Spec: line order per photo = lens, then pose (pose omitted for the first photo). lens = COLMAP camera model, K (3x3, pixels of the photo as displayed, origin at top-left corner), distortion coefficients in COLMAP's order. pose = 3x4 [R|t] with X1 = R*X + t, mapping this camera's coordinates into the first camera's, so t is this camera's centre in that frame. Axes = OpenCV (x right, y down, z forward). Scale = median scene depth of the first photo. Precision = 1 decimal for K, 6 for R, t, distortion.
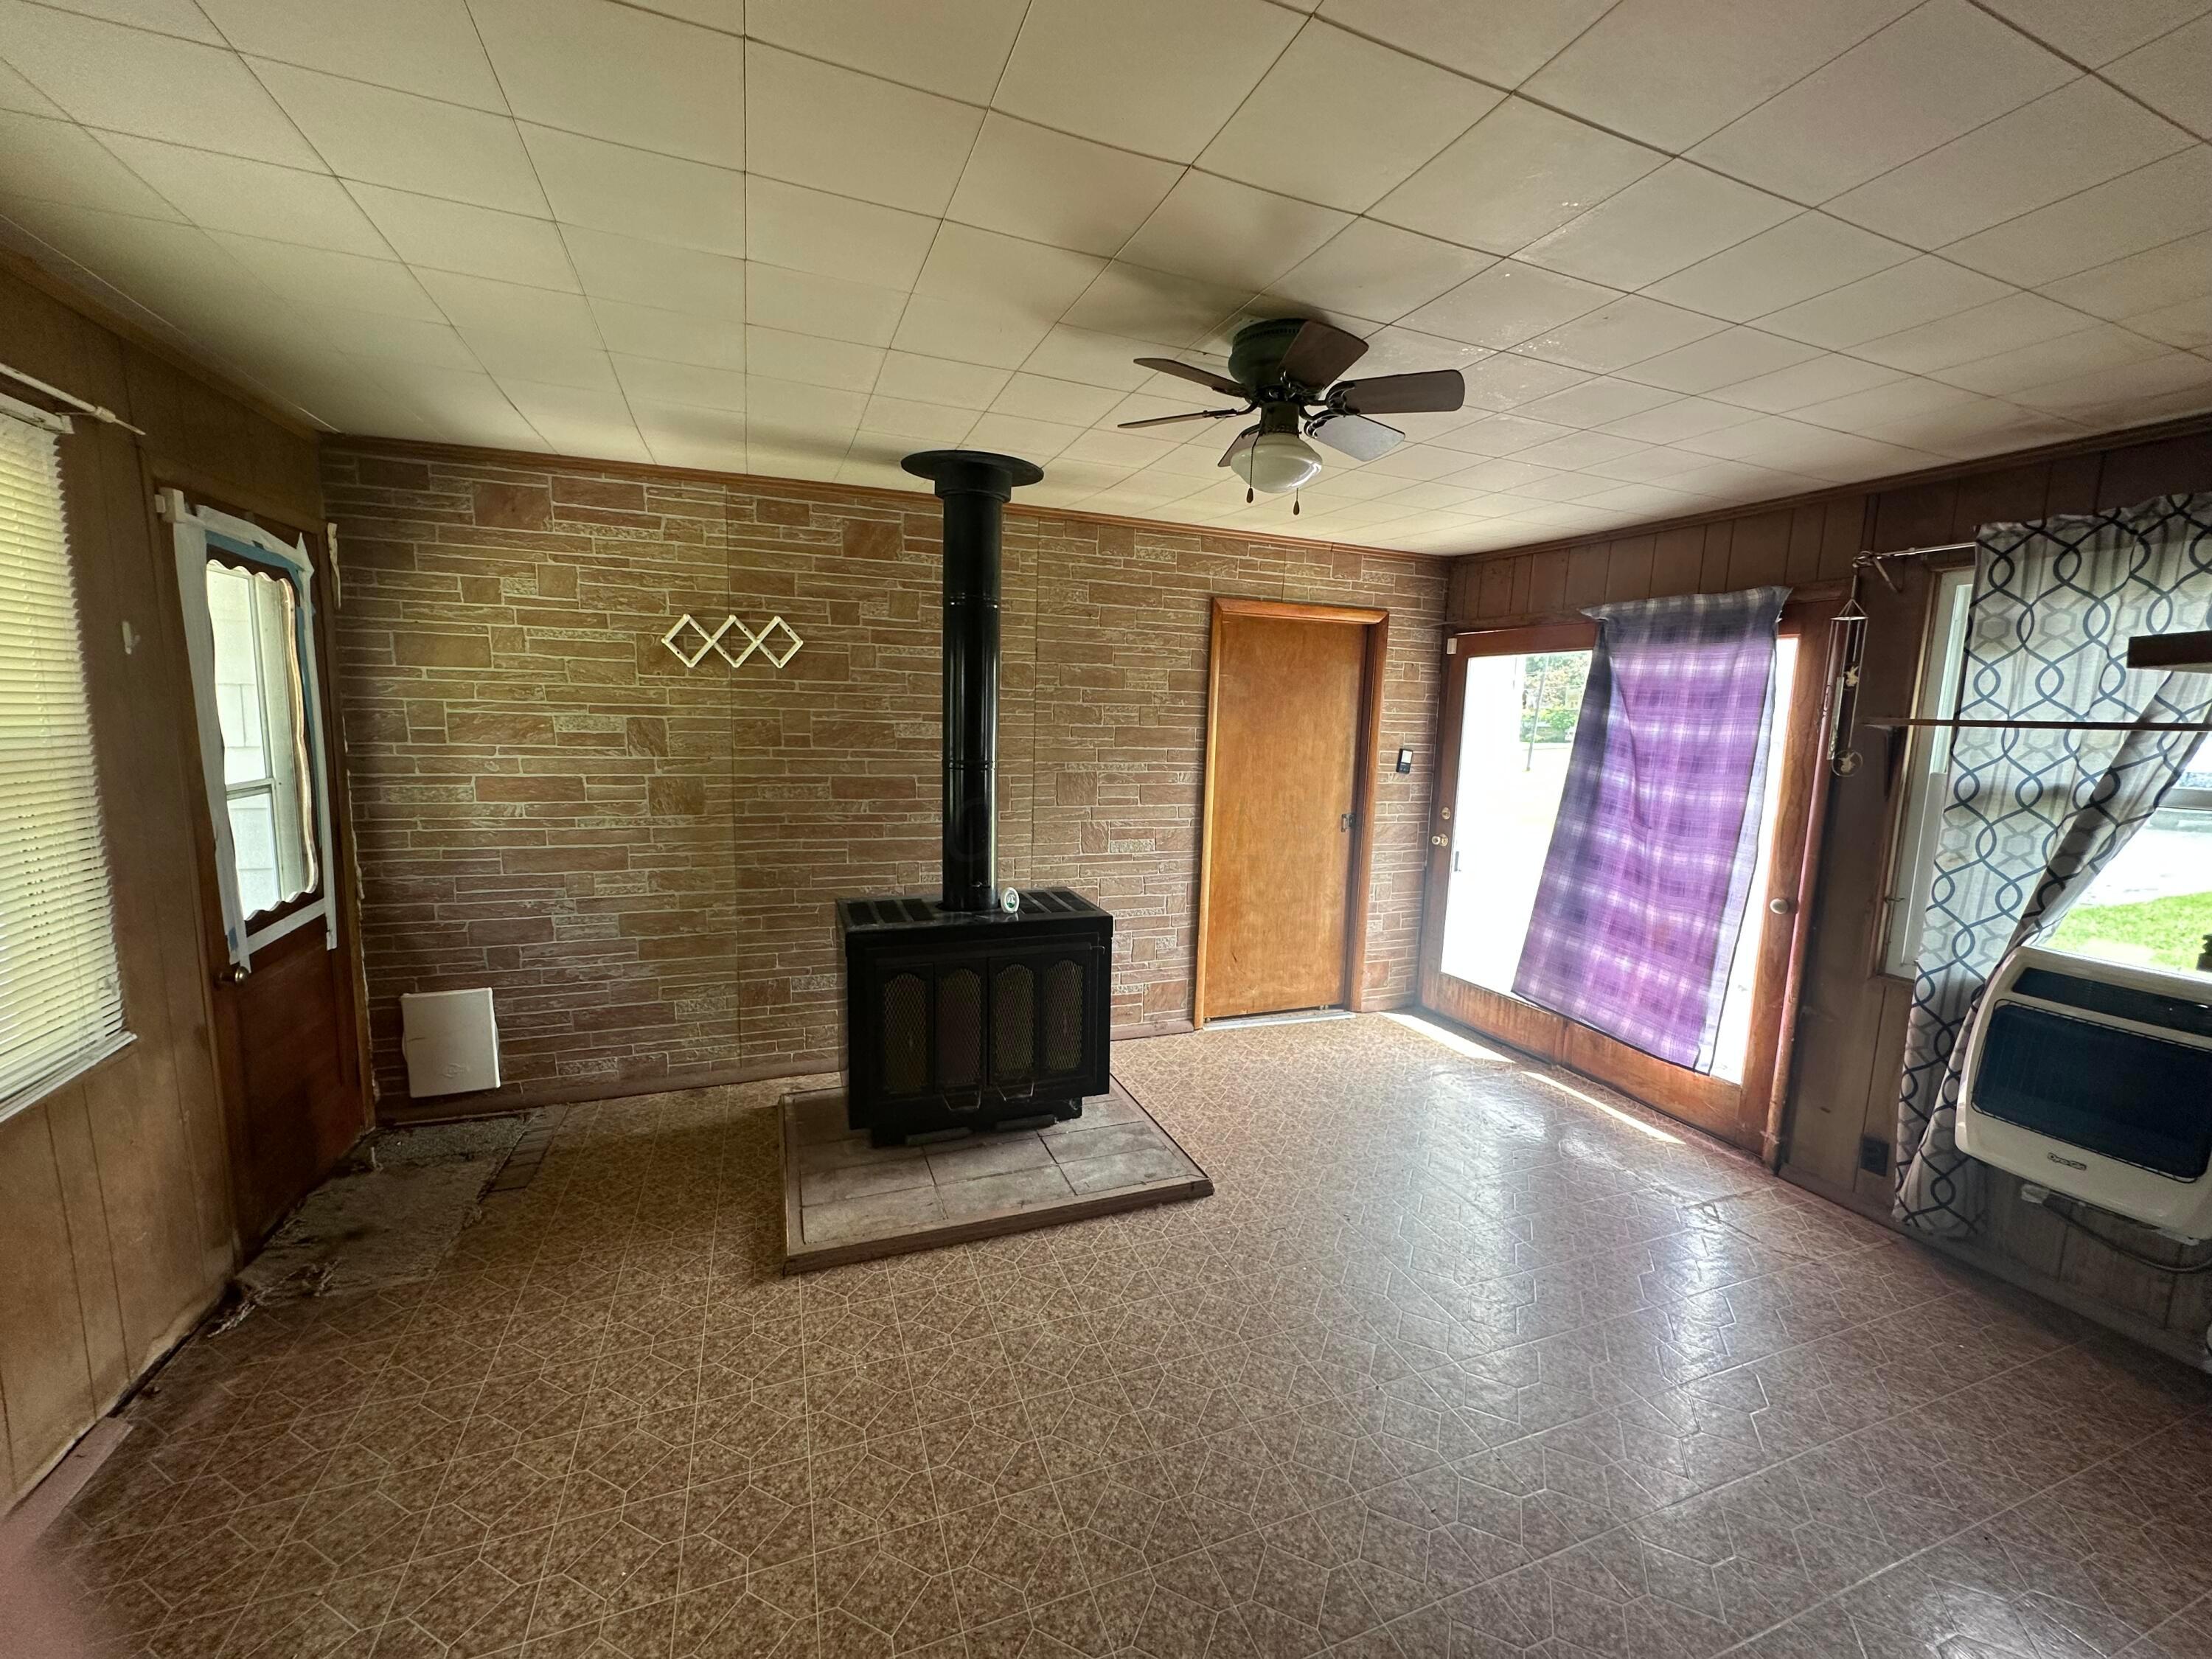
lens RADIAL K [[881.7, 0, 1164.8], [0, 881.7, 829.1], [0, 0, 1]] dist [0.000521, -0.000083]
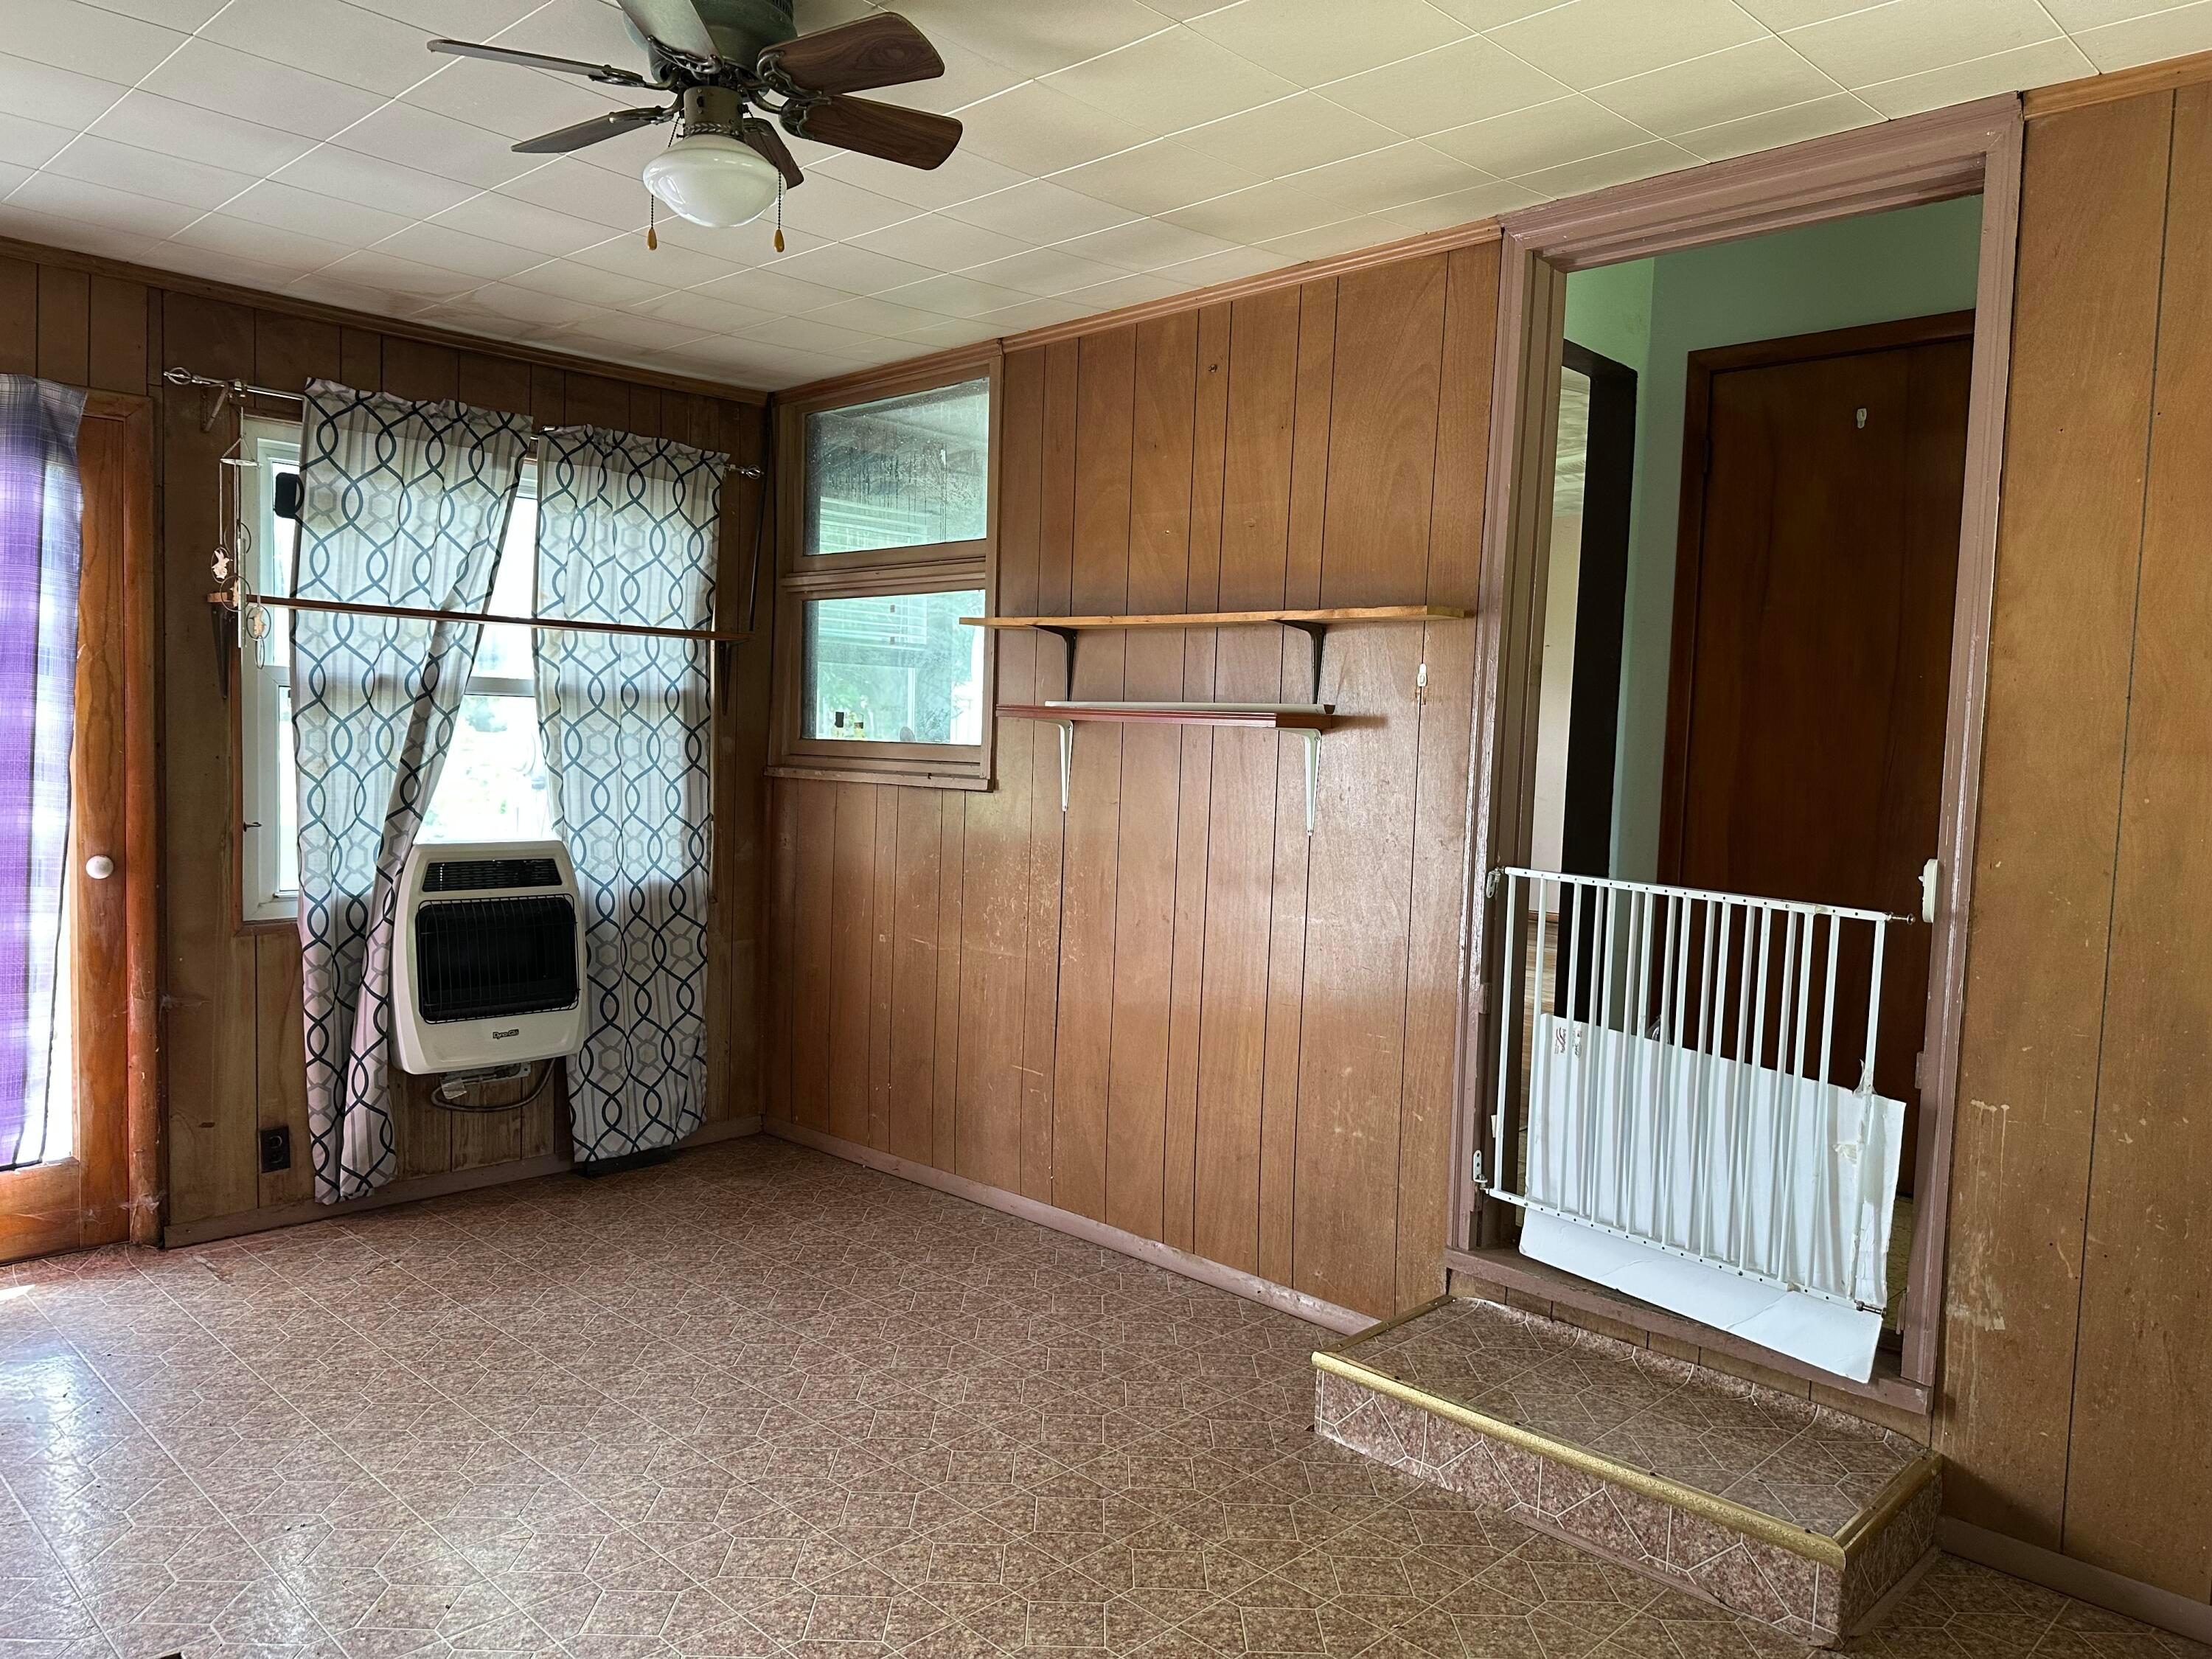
lens RADIAL K [[1548.3, 0, 1106.0], [0, 1548.3, 829.5], [0, 0, 1]] dist [-0.006199, 0.000941]
pose [[-0.367570, -0.107927, 0.923712, -0.829914], [0.071924, 0.986969, 0.143938, -0.069026], [-0.927210, 0.119345, -0.355018, 0.876663]]
